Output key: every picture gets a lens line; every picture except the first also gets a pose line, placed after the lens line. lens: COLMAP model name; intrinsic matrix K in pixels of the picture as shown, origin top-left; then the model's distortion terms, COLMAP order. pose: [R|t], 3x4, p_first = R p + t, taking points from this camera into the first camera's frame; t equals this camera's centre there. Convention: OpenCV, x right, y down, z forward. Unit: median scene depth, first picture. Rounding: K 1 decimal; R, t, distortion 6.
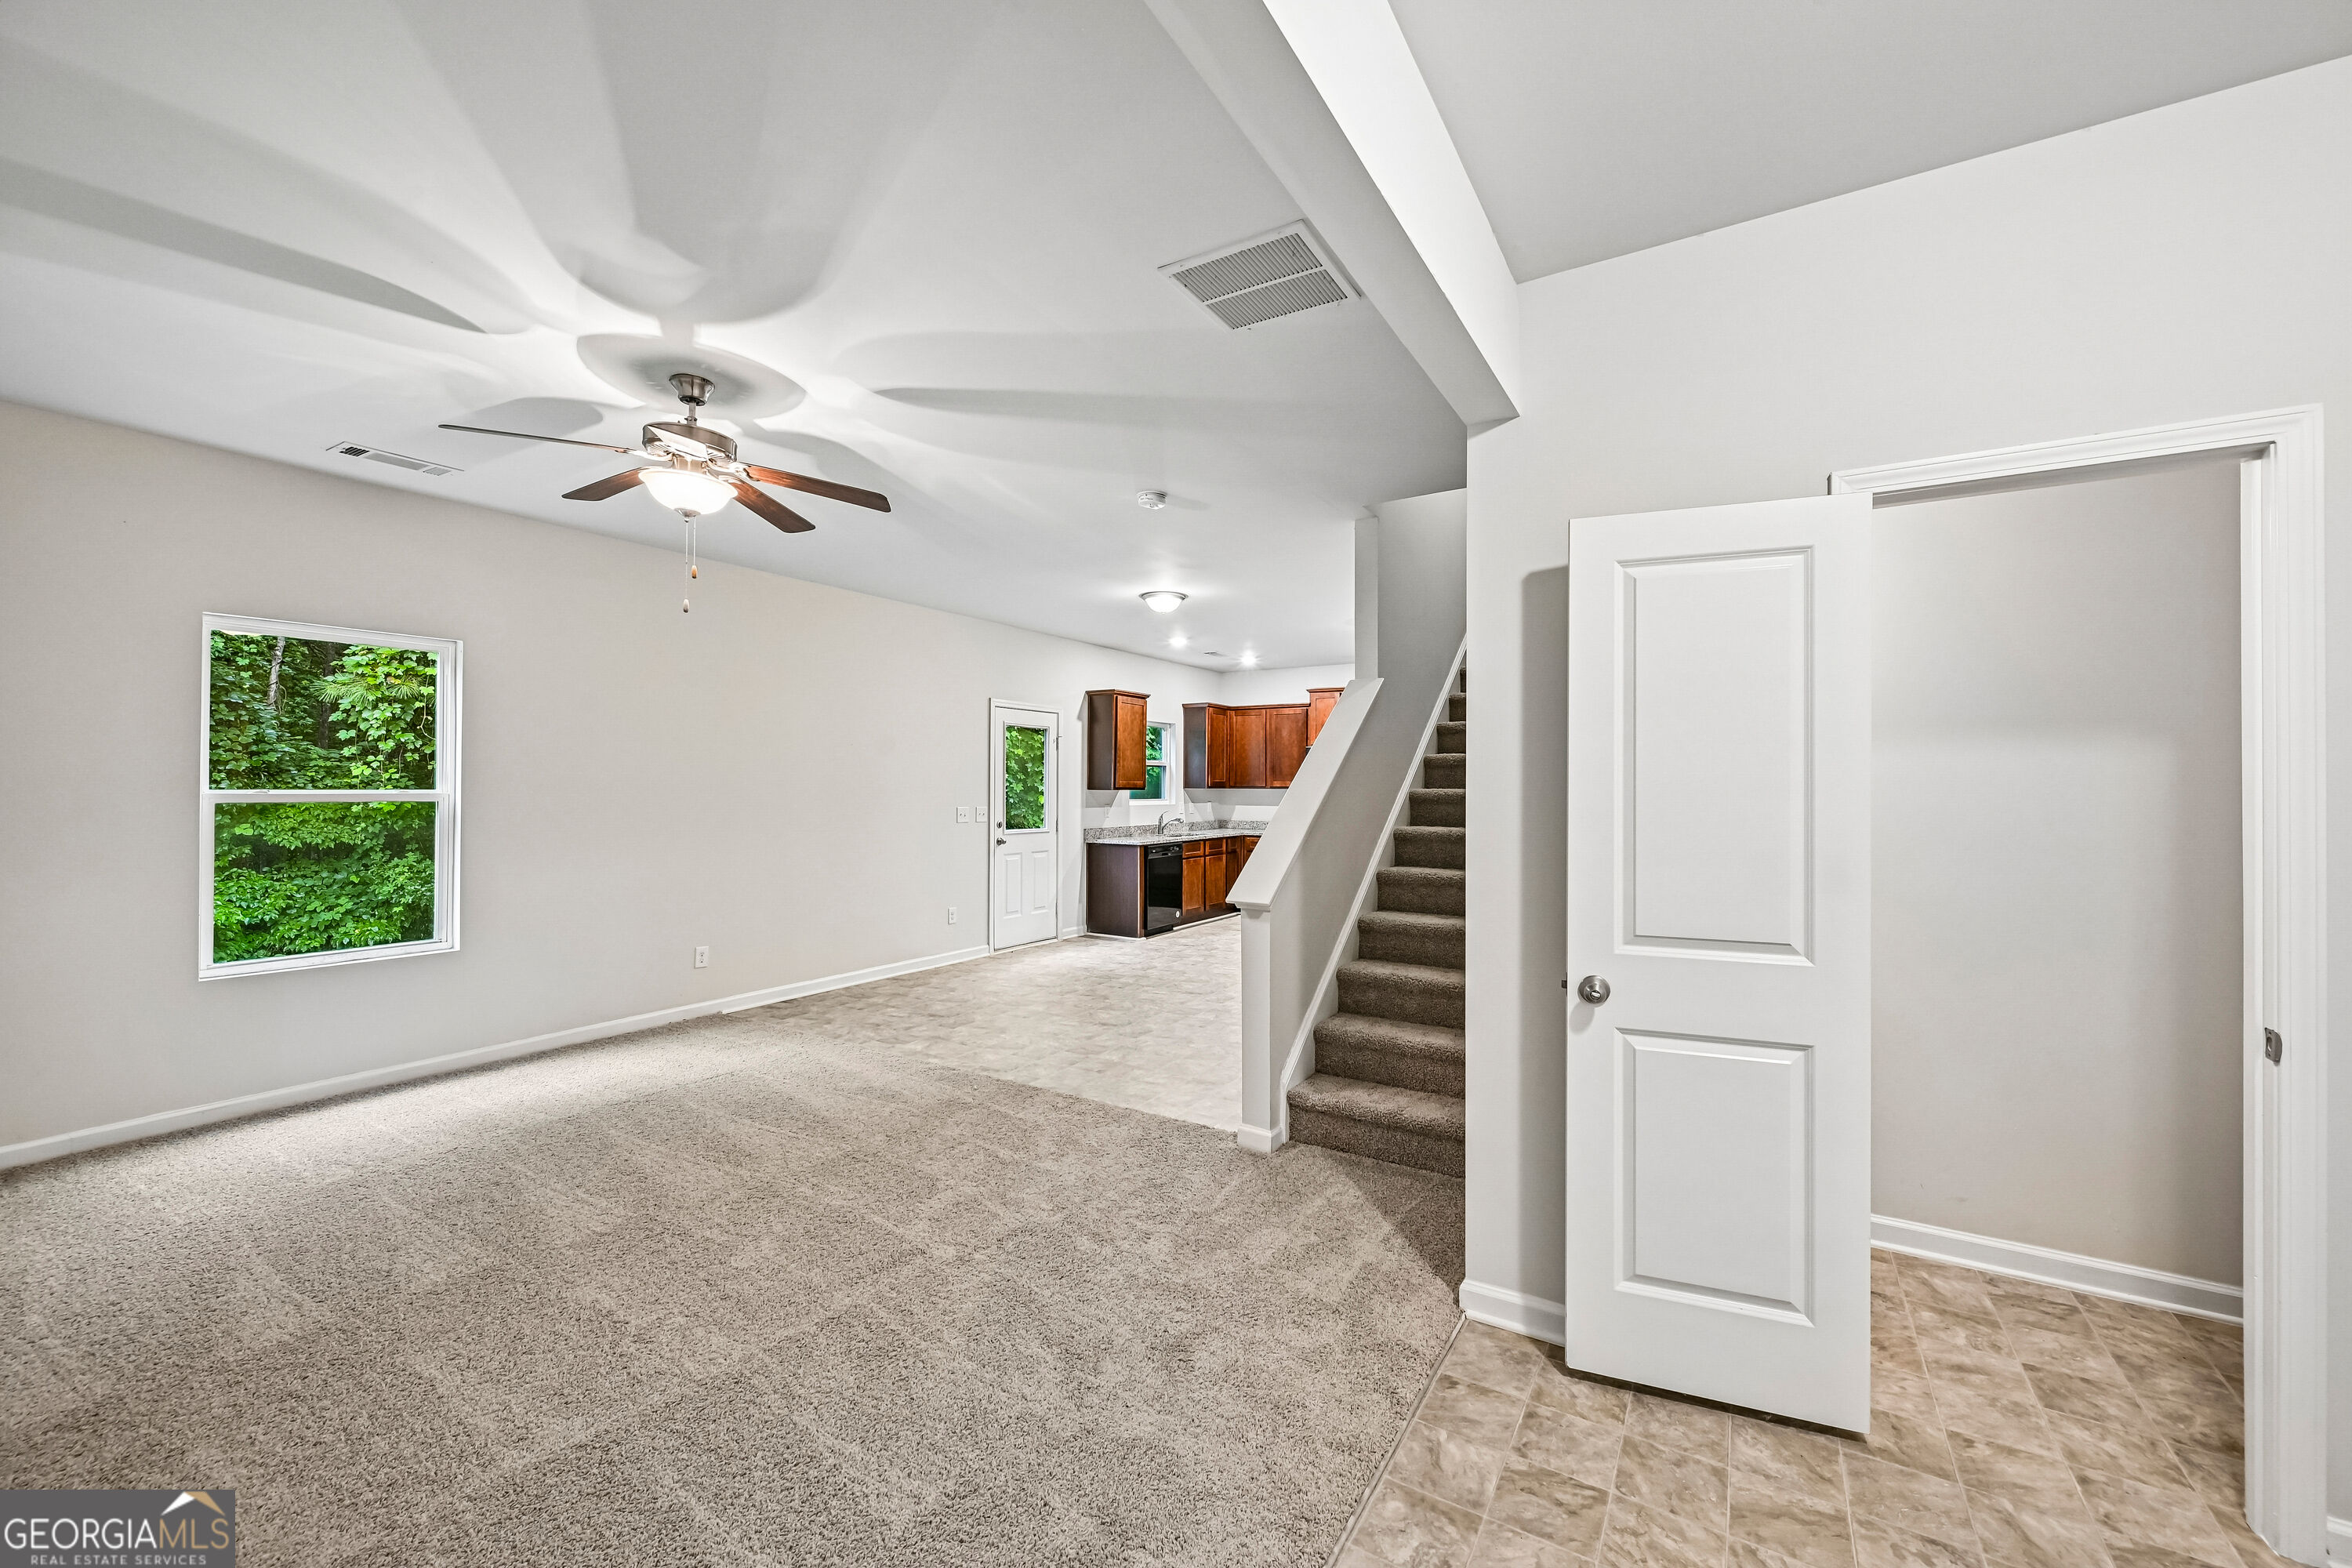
lens RADIAL K [[918.0, 0, 1180.4], [0, 918.0, 778.4], [0, 0, 1]] dist [-0.002360, 0.000189]
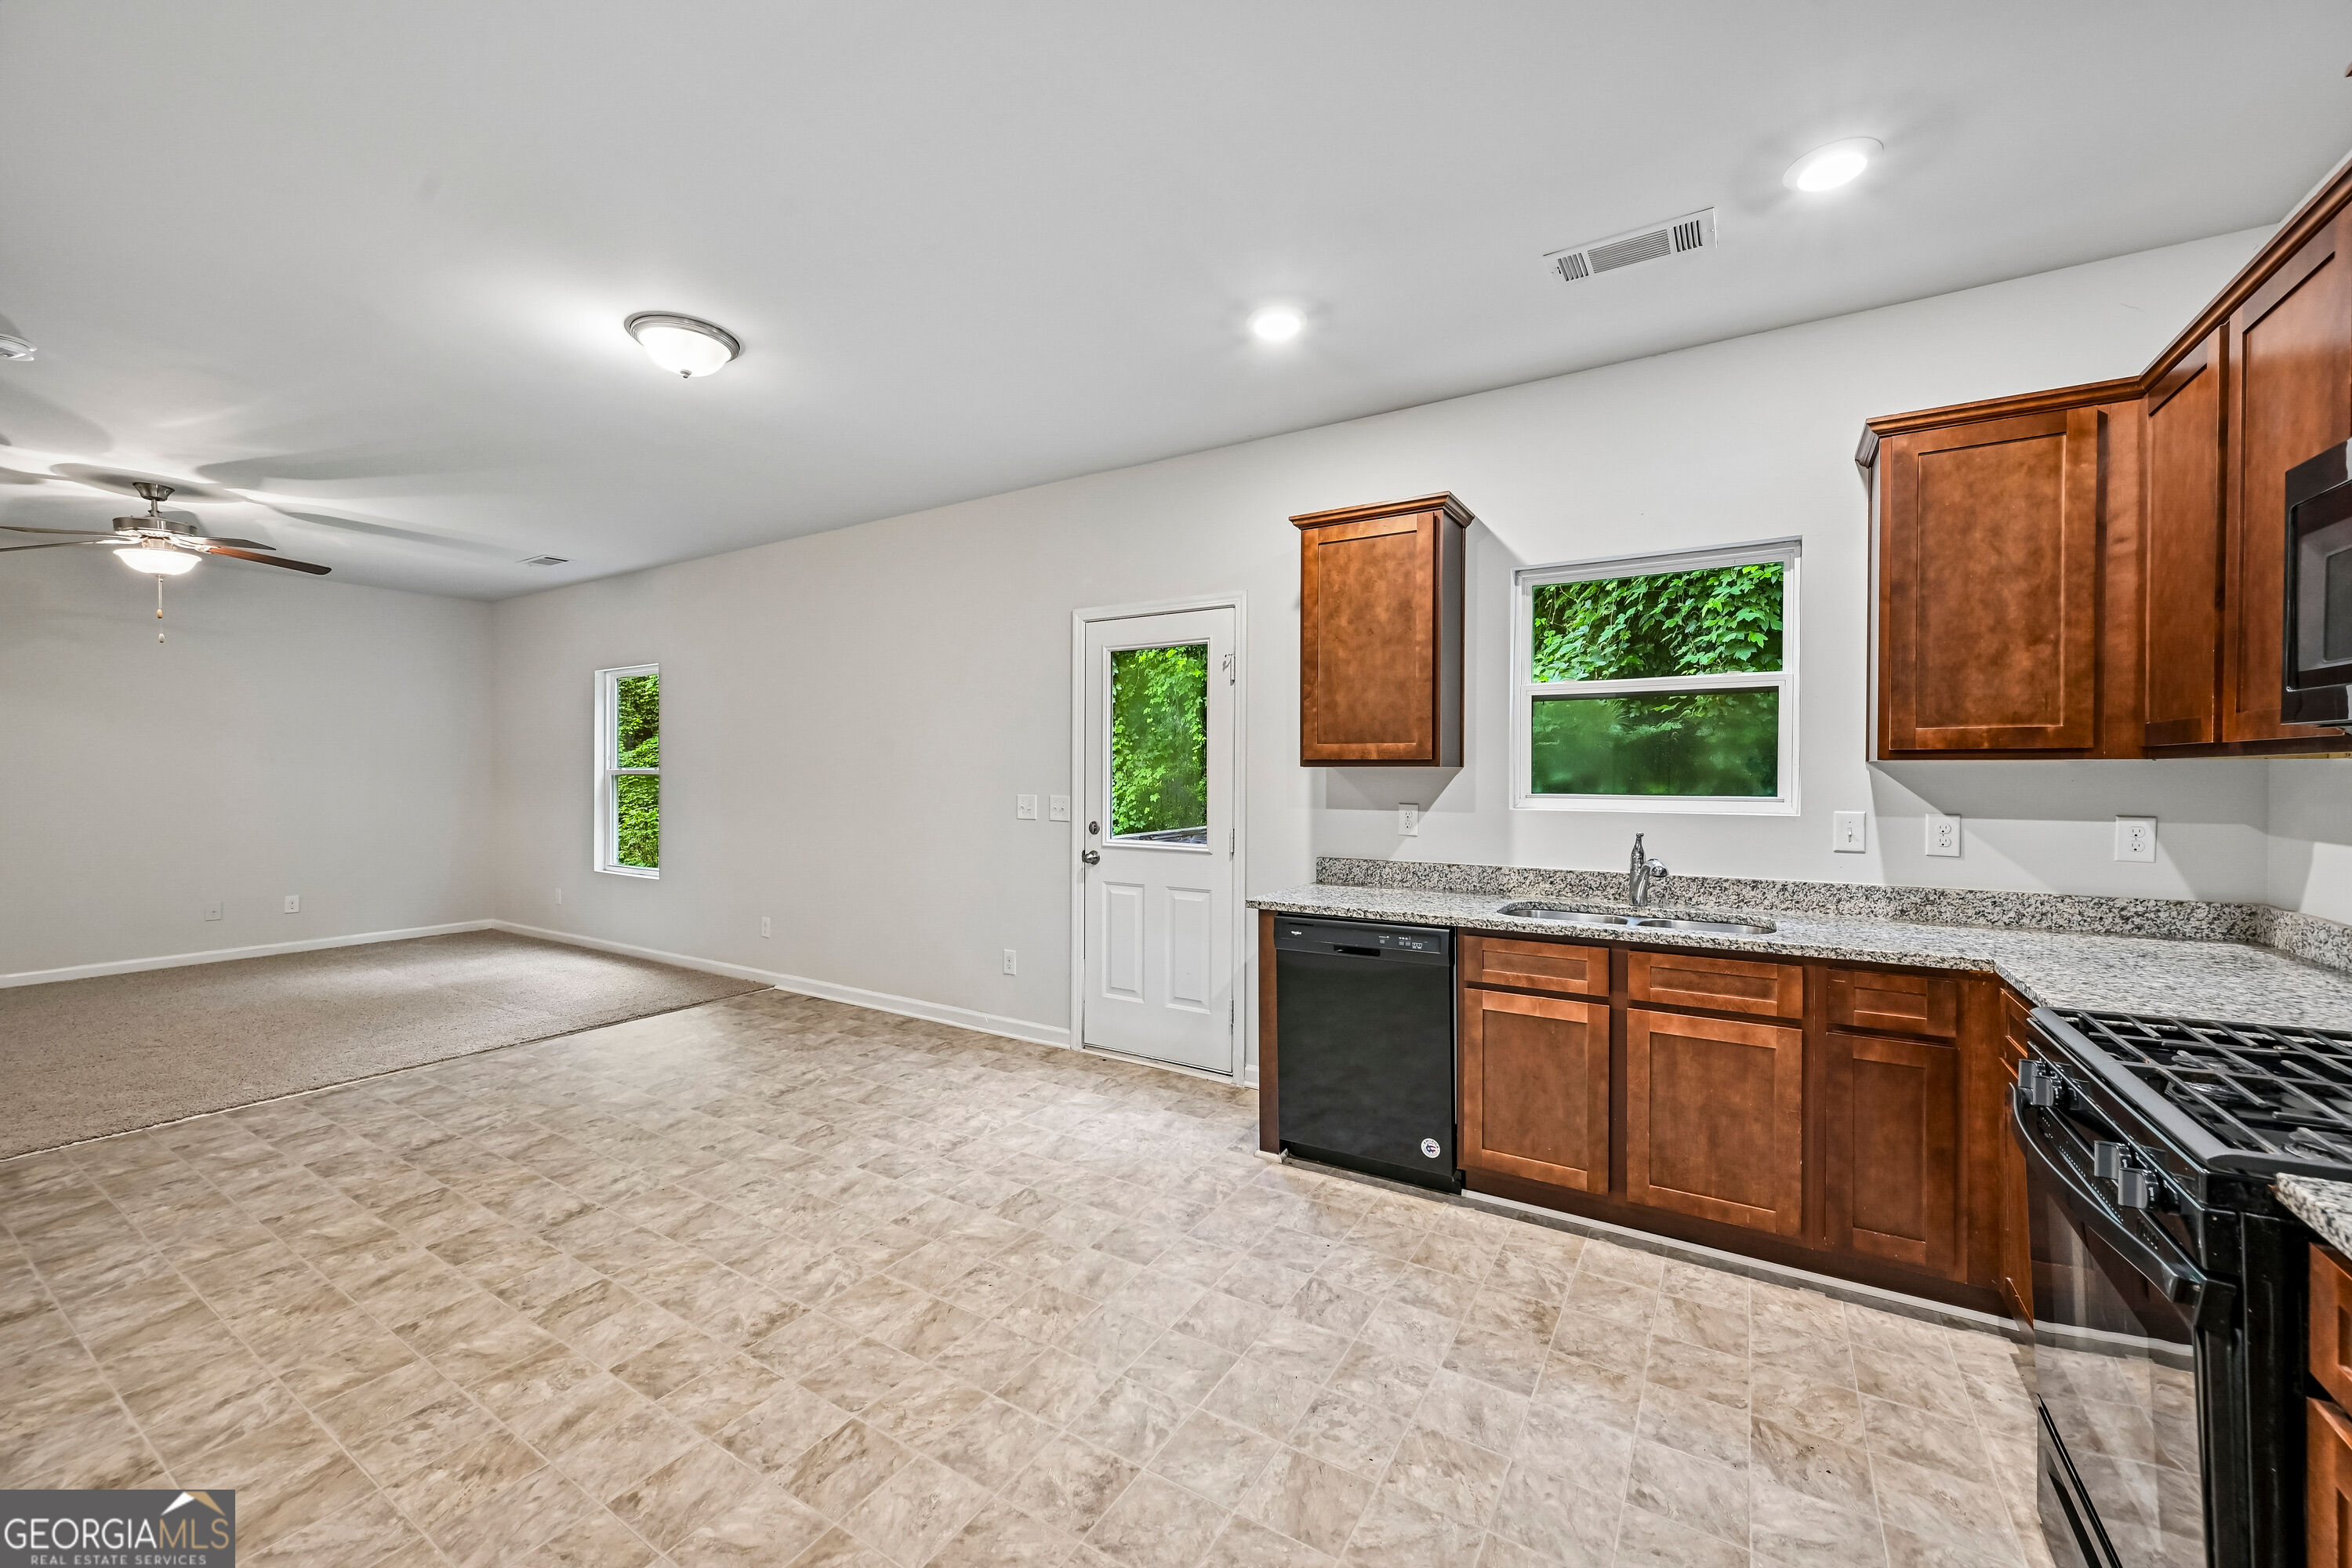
lens RADIAL K [[918.0, 0, 1180.4], [0, 918.0, 778.4], [0, 0, 1]] dist [-0.002360, 0.000189]
pose [[-0.005468, 0.002854, -0.999981, 0.306806], [0.007255, 0.999970, 0.002814, 0.015243], [0.999959, -0.007239, -0.005489, 0.877981]]
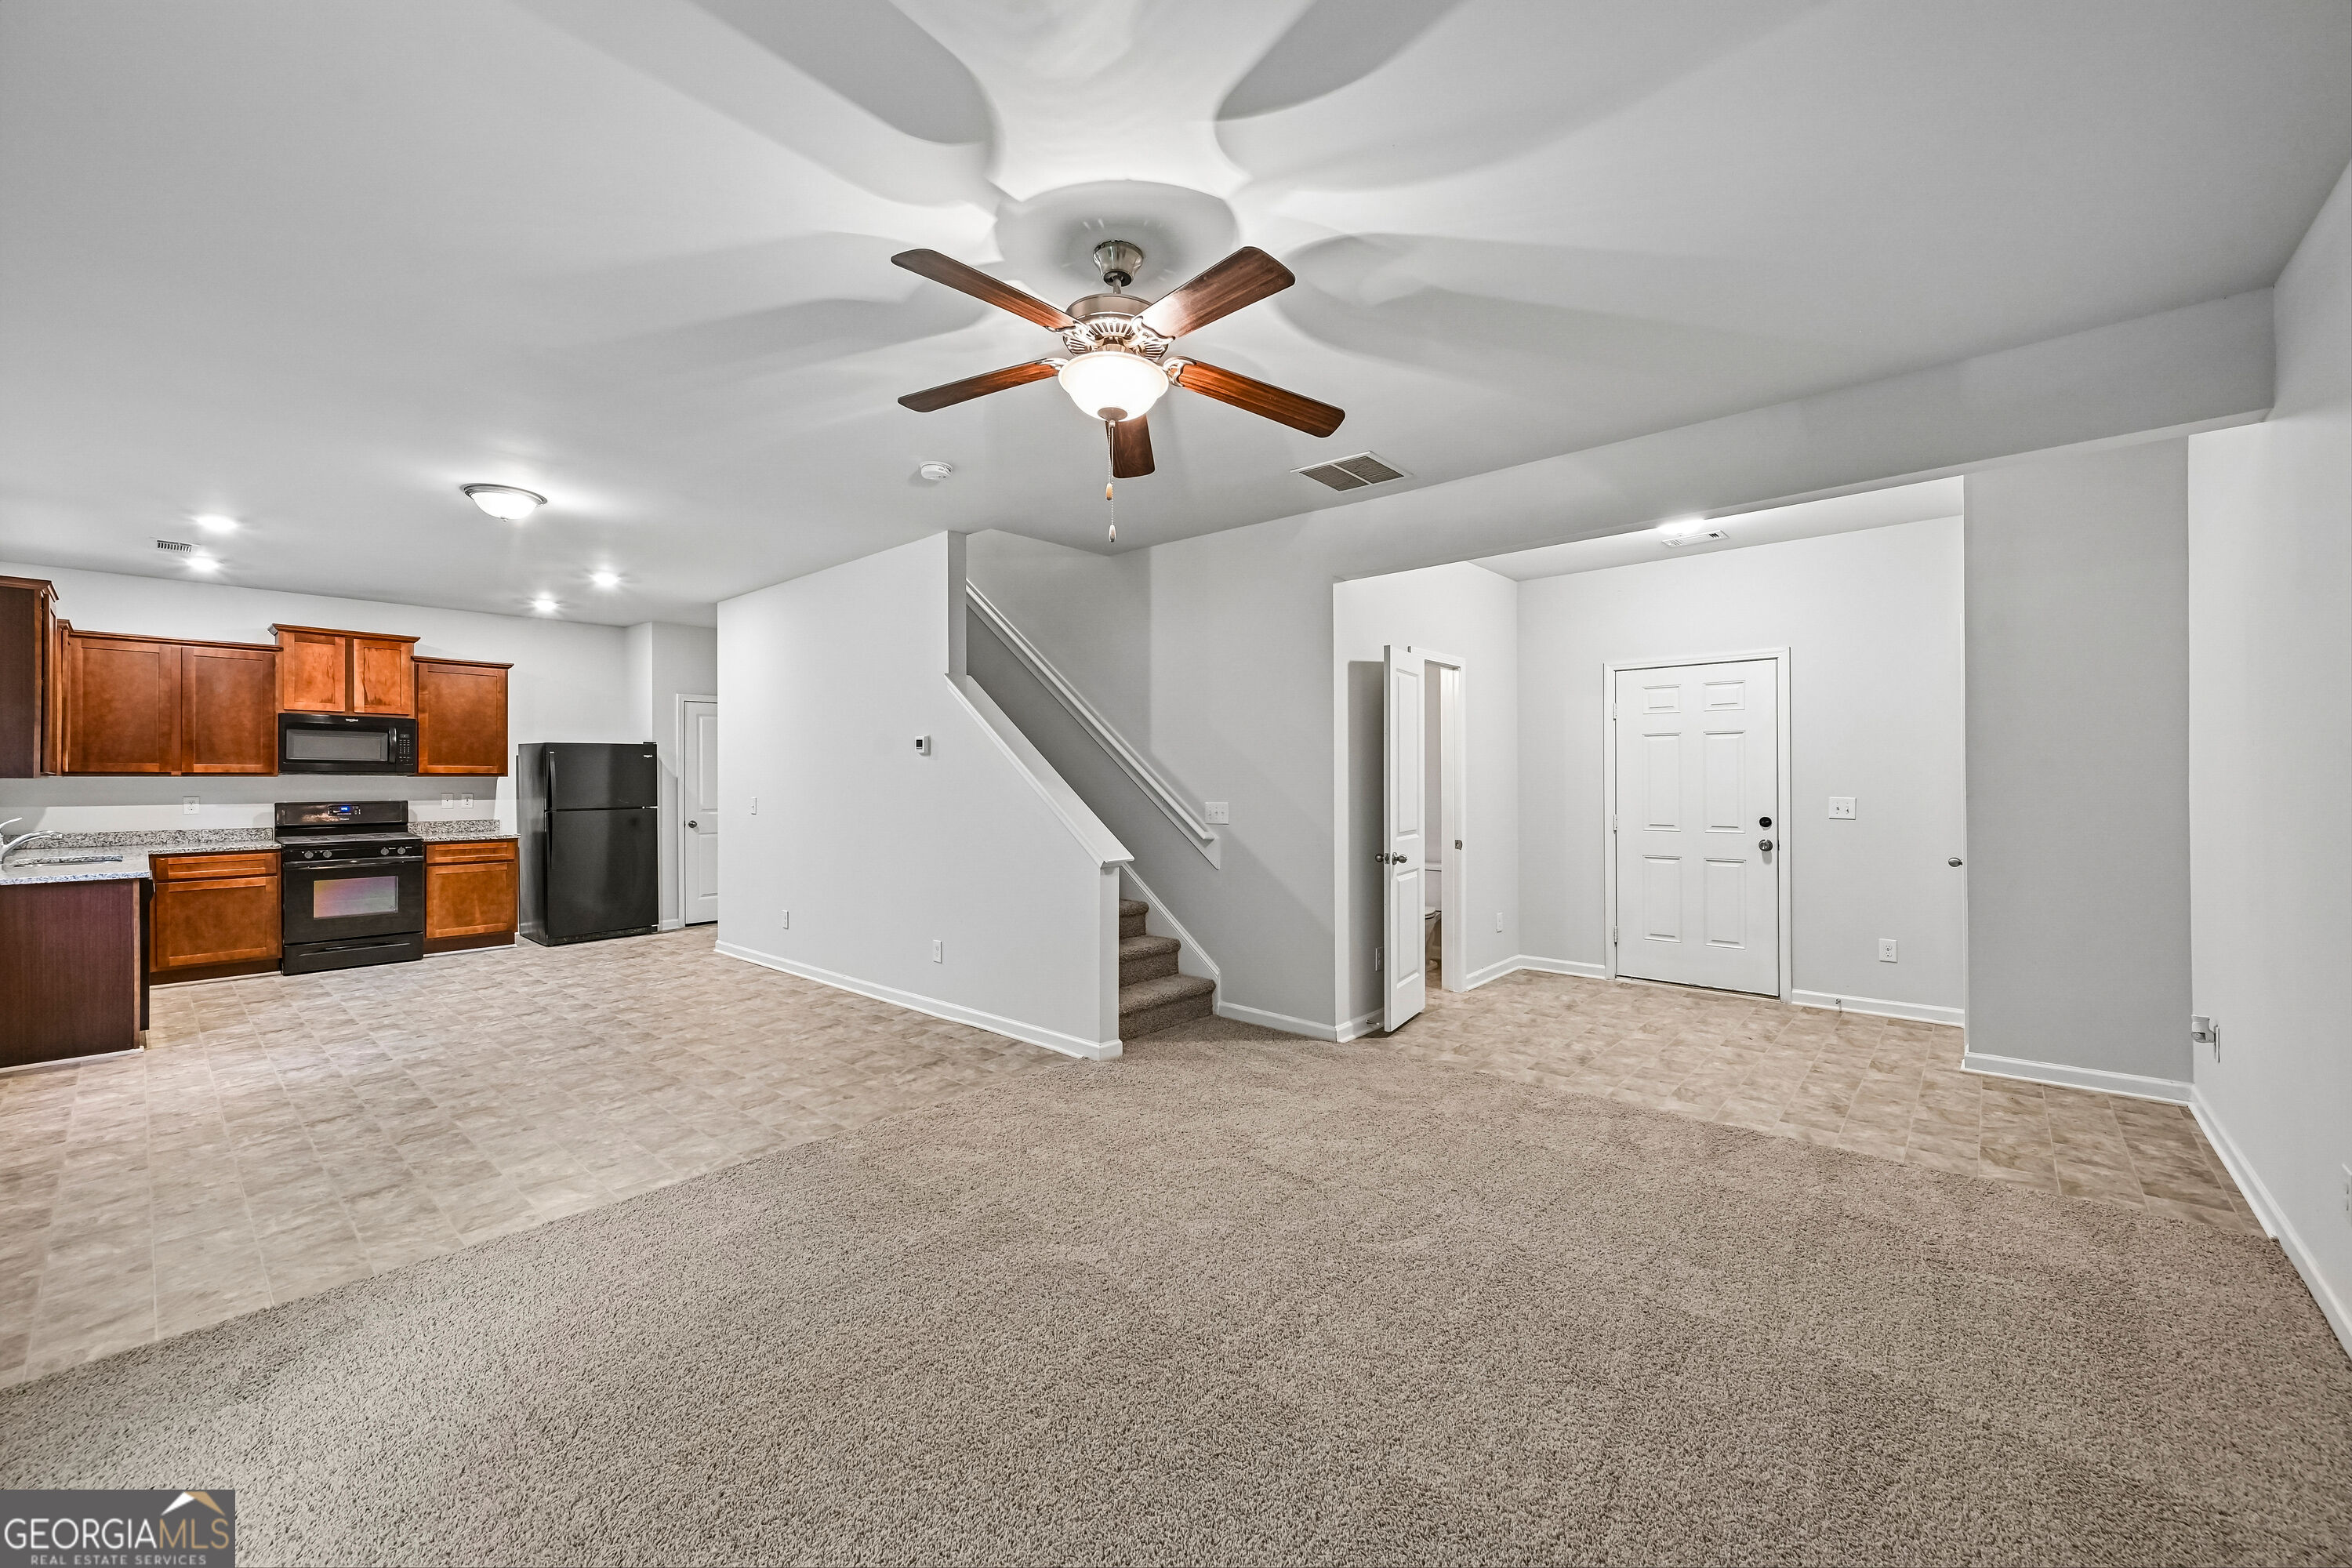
lens RADIAL K [[918.0, 0, 1180.4], [0, 918.0, 778.4], [0, 0, 1]] dist [-0.002360, 0.000189]
pose [[0.168556, -0.005573, 0.985676, -0.433869], [-0.005536, 0.999963, 0.006600, 0.005447], [-0.985677, -0.006569, 0.168519, 0.268183]]
